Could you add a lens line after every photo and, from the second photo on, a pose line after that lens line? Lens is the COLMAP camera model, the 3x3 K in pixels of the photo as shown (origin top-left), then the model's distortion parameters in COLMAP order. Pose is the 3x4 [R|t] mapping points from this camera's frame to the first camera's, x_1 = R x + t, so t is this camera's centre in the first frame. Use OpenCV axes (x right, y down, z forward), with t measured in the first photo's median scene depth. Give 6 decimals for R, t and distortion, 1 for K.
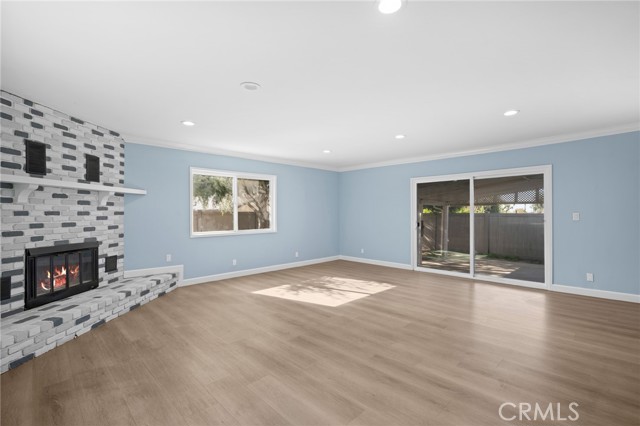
lens RADIAL K [[297.8, 0, 320.0], [0, 297.8, 213.0], [0, 0, 1]] dist [-0.001031, -0.000006]
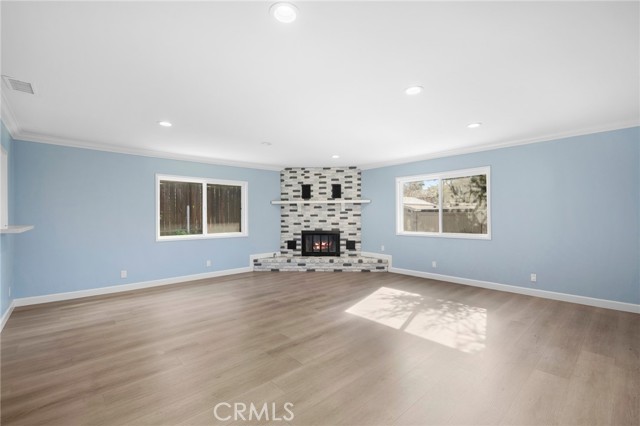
lens RADIAL K [[282.3, 0, 320.0], [0, 282.3, 213.0], [0, 0, 1]] dist [-0.000533, -0.000184]
pose [[-0.041562, -0.004915, -0.999124, 1.006138], [0.005280, 0.999973, -0.005138, -0.005566], [0.999122, -0.005489, -0.041535, 0.979135]]
